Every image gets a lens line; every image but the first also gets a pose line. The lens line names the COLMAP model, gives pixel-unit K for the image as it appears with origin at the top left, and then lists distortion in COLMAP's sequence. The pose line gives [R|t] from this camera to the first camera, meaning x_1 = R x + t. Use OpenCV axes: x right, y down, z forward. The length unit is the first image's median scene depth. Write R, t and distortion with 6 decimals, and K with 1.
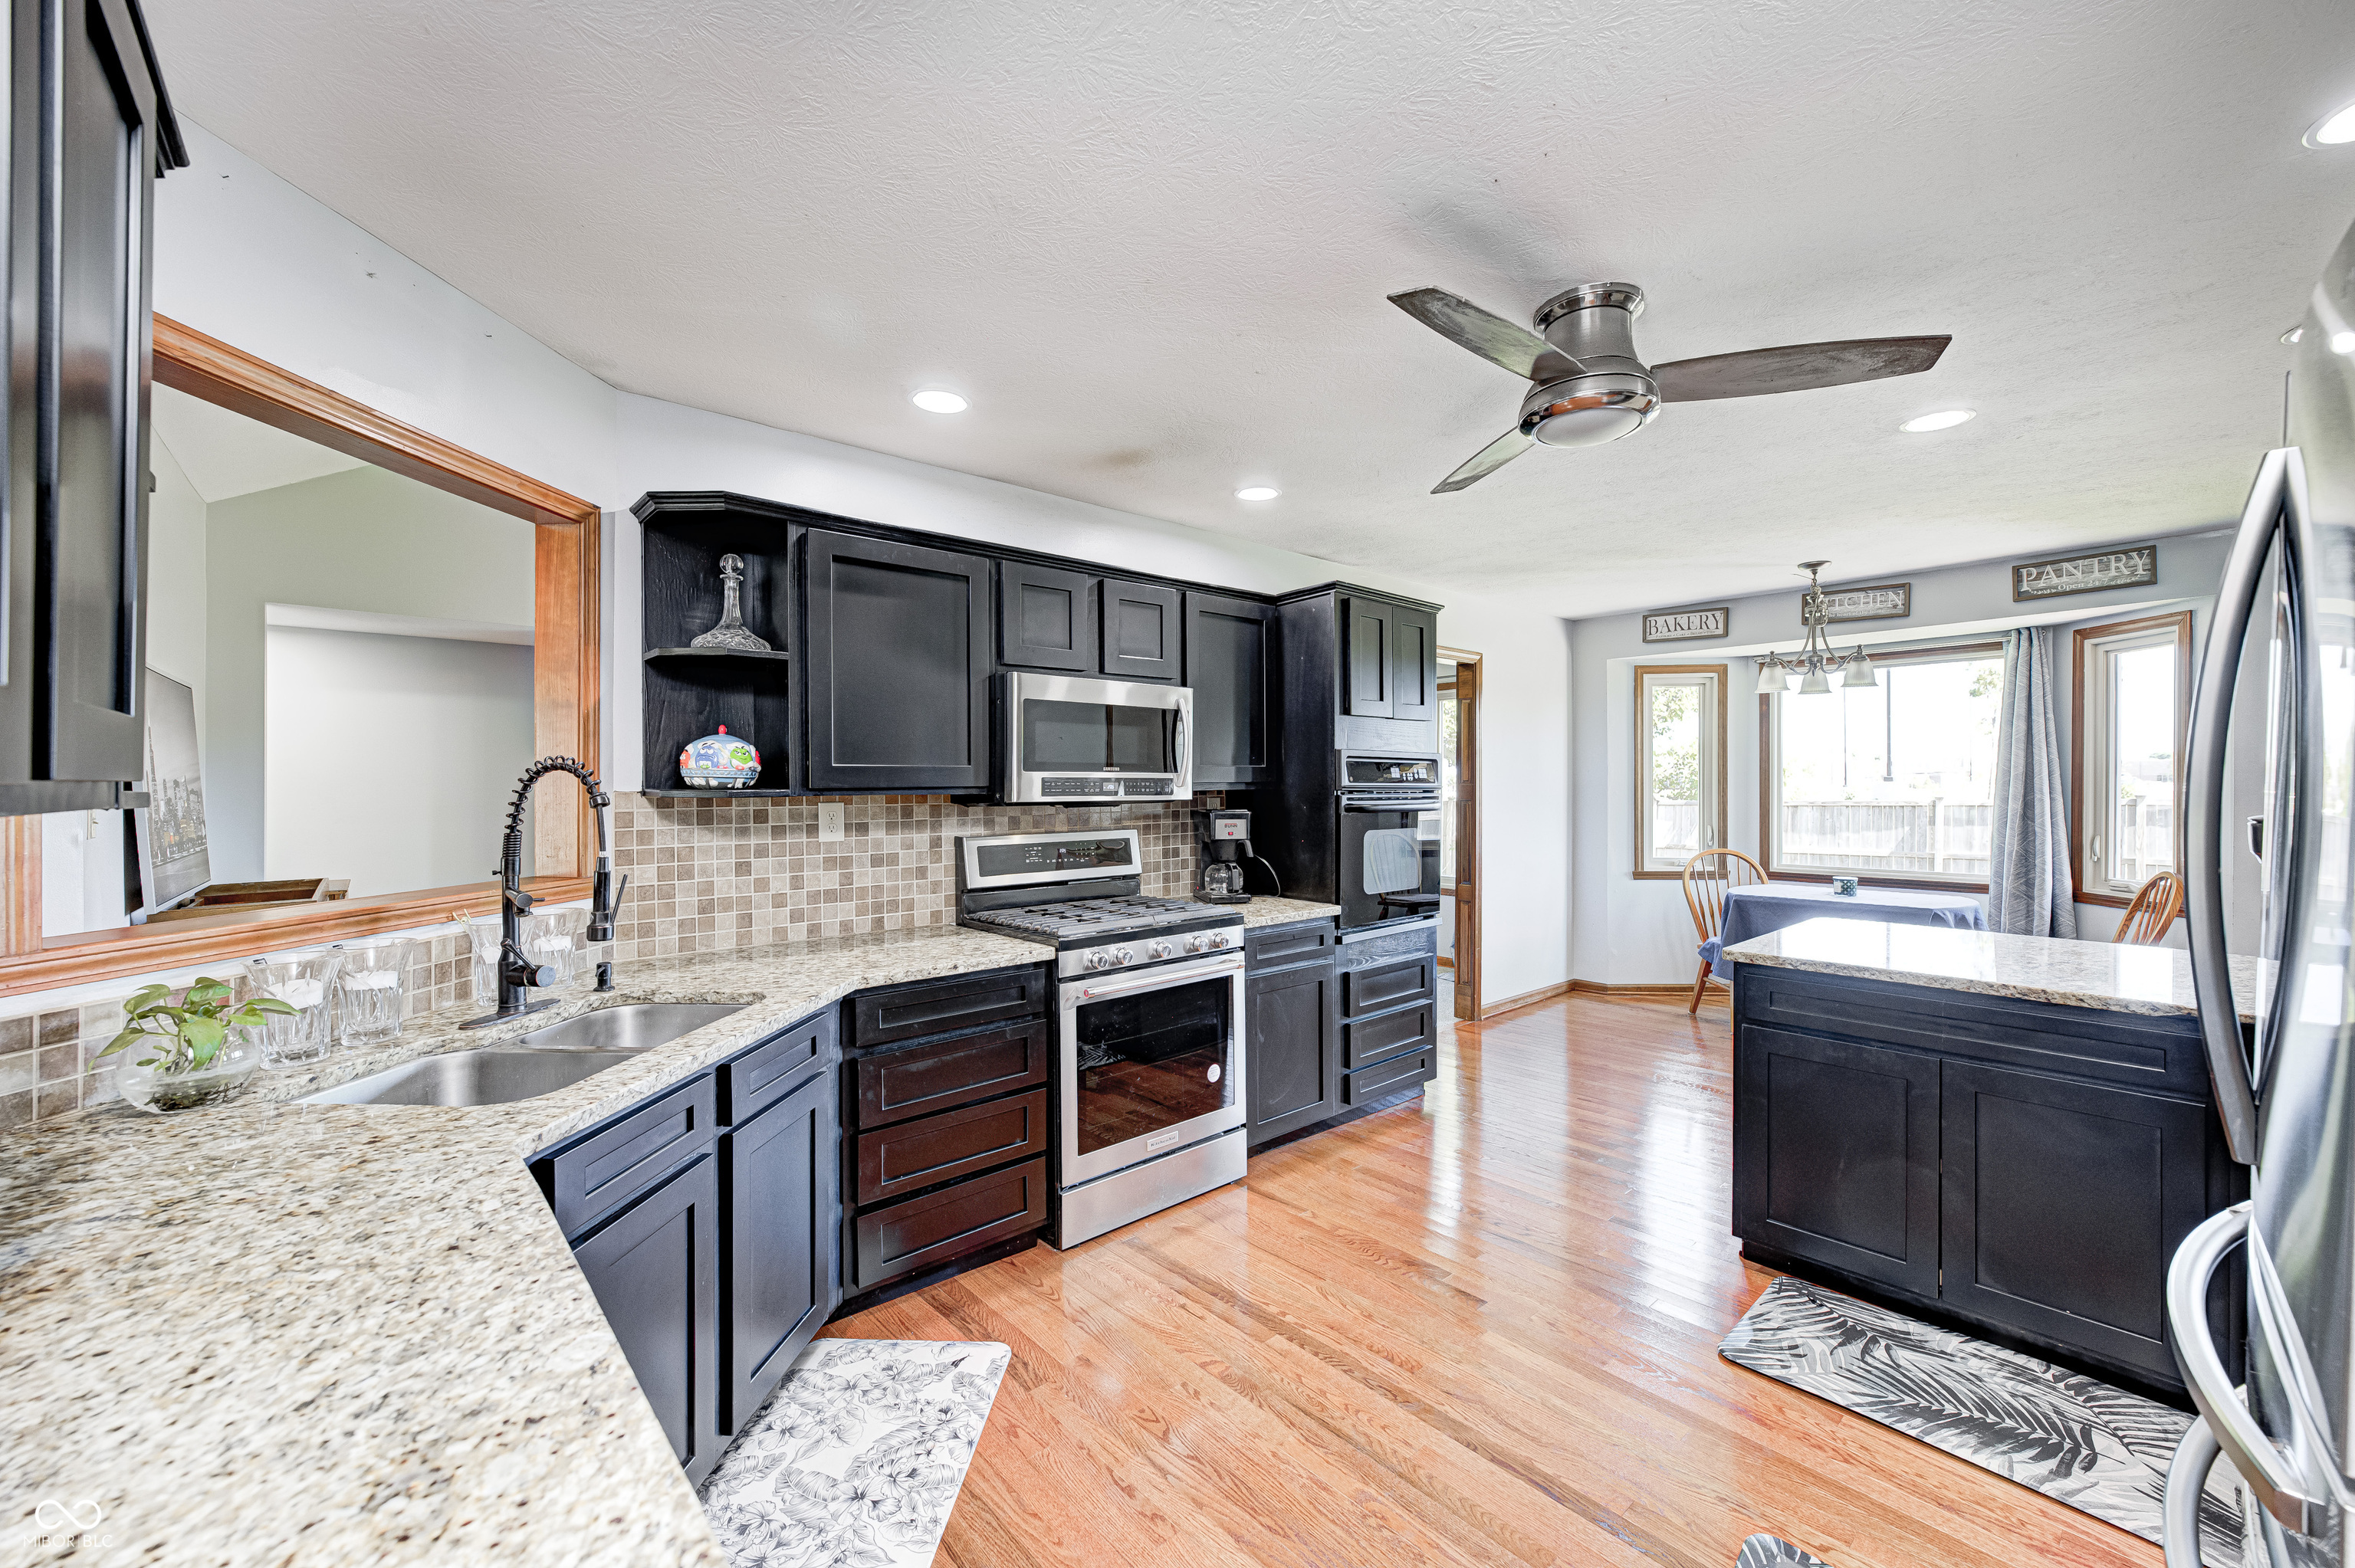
lens RADIAL K [[925.3, 0, 1177.1], [0, 925.3, 788.8], [0, 0, 1]] dist [-0.000110, 0.000051]
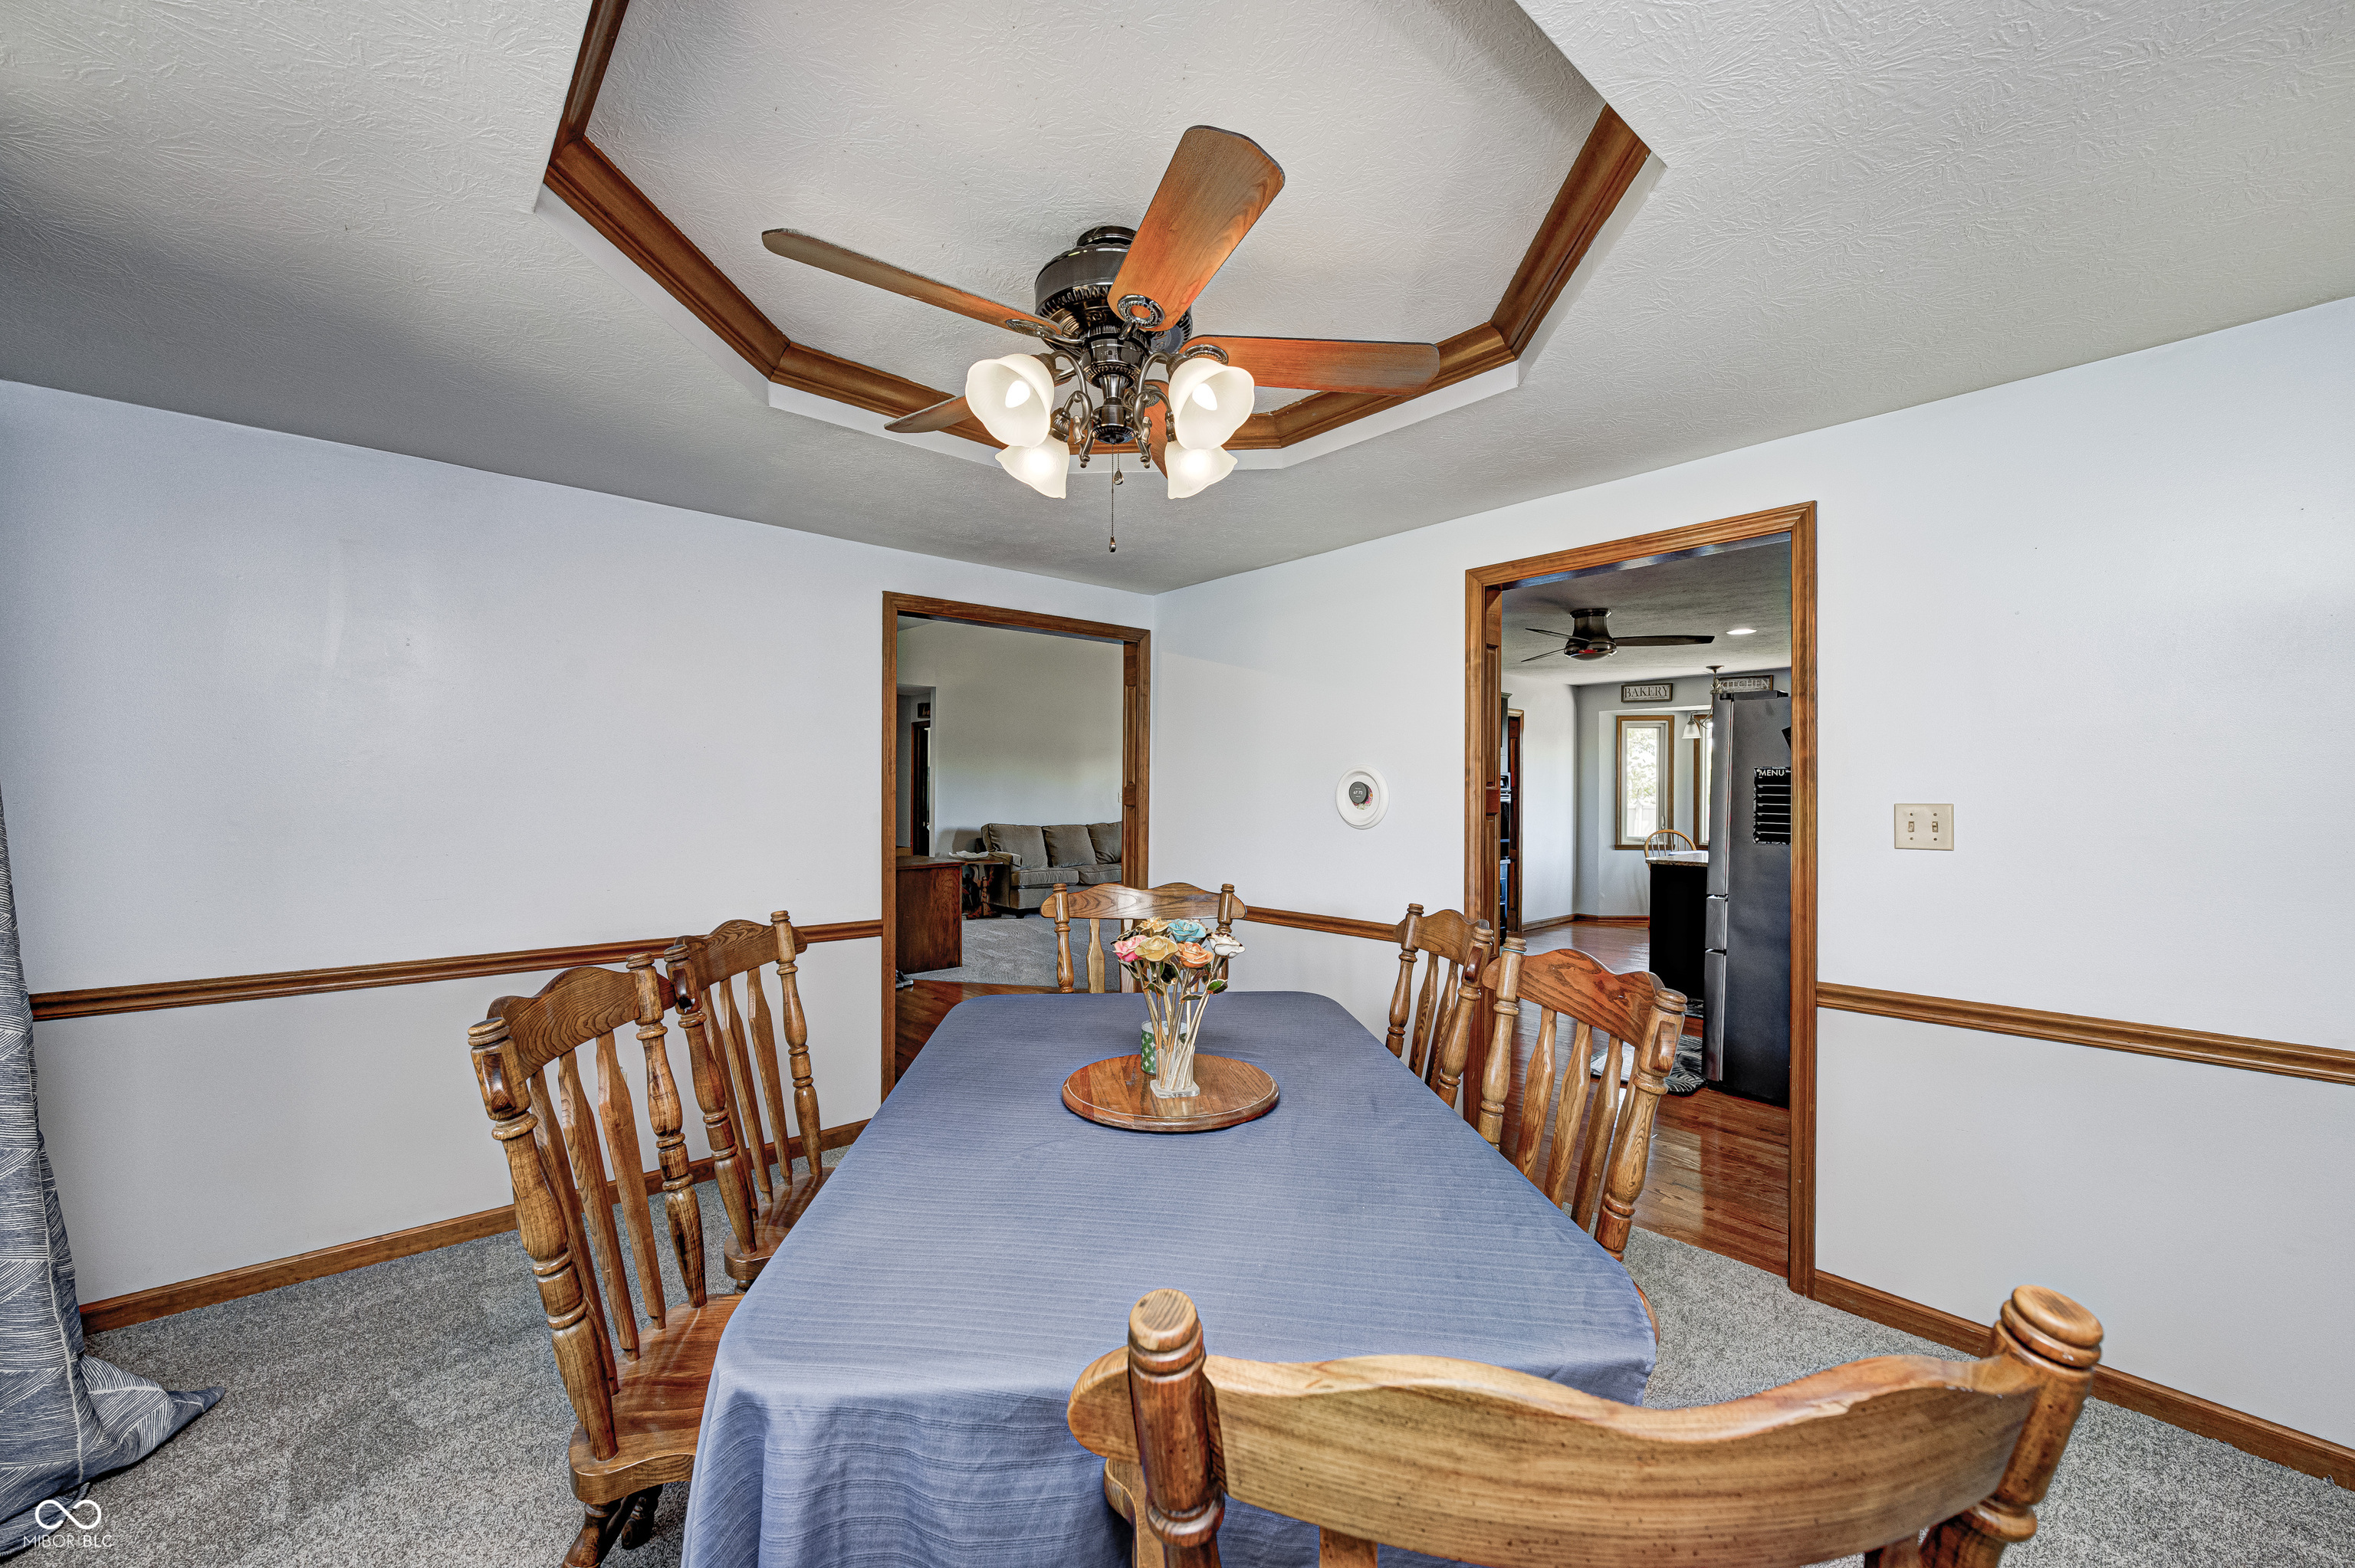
lens RADIAL K [[925.3, 0, 1177.1], [0, 925.3, 788.8], [0, 0, 1]] dist [-0.000110, 0.000051]
pose [[0.999962, 0.007863, 0.003754, -0.539918], [-0.007841, 0.999953, -0.005672, 0.016136], [-0.003798, 0.005643, 0.999977, -1.193702]]
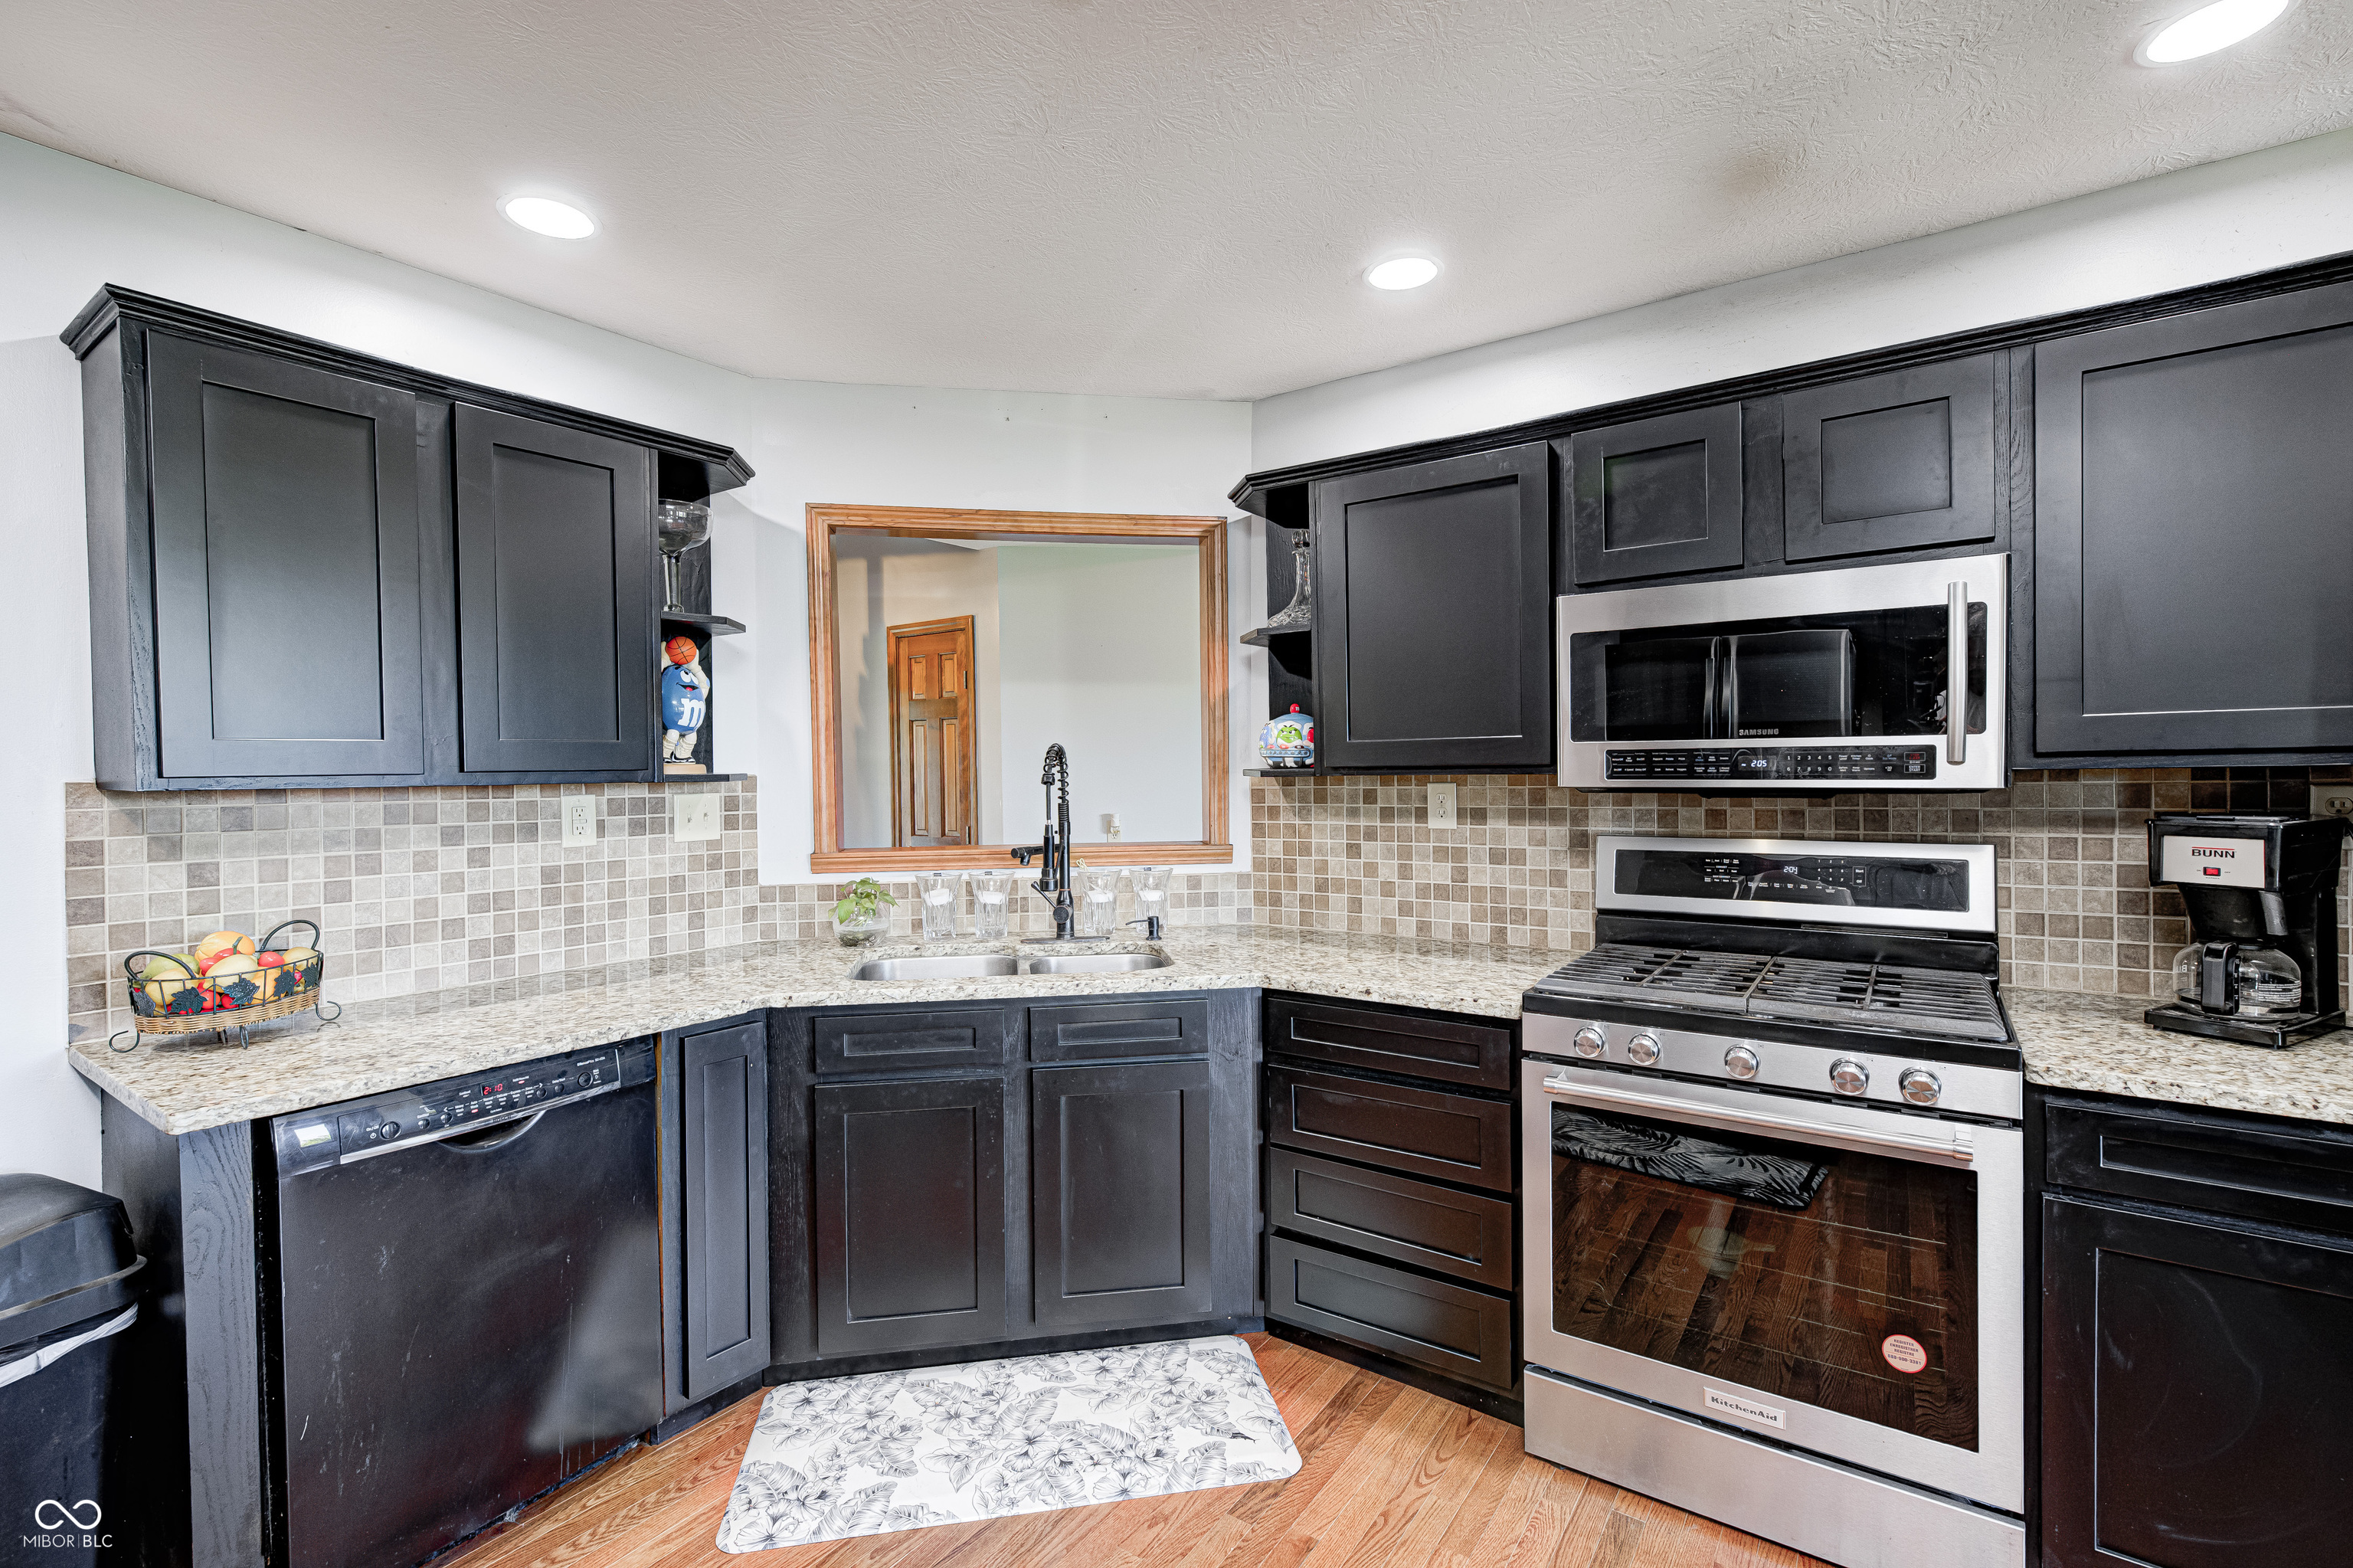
lens RADIAL K [[1049.8, 0, 1176.5], [0, 1049.8, 784.0], [0, 0, 1]] dist [-0.000059, 0.000596]
pose [[0.238587, 0.018939, -0.970936, 0.502784], [0.006638, 0.999755, 0.021133, -0.006318], [0.971098, -0.011487, 0.238403, 0.524769]]
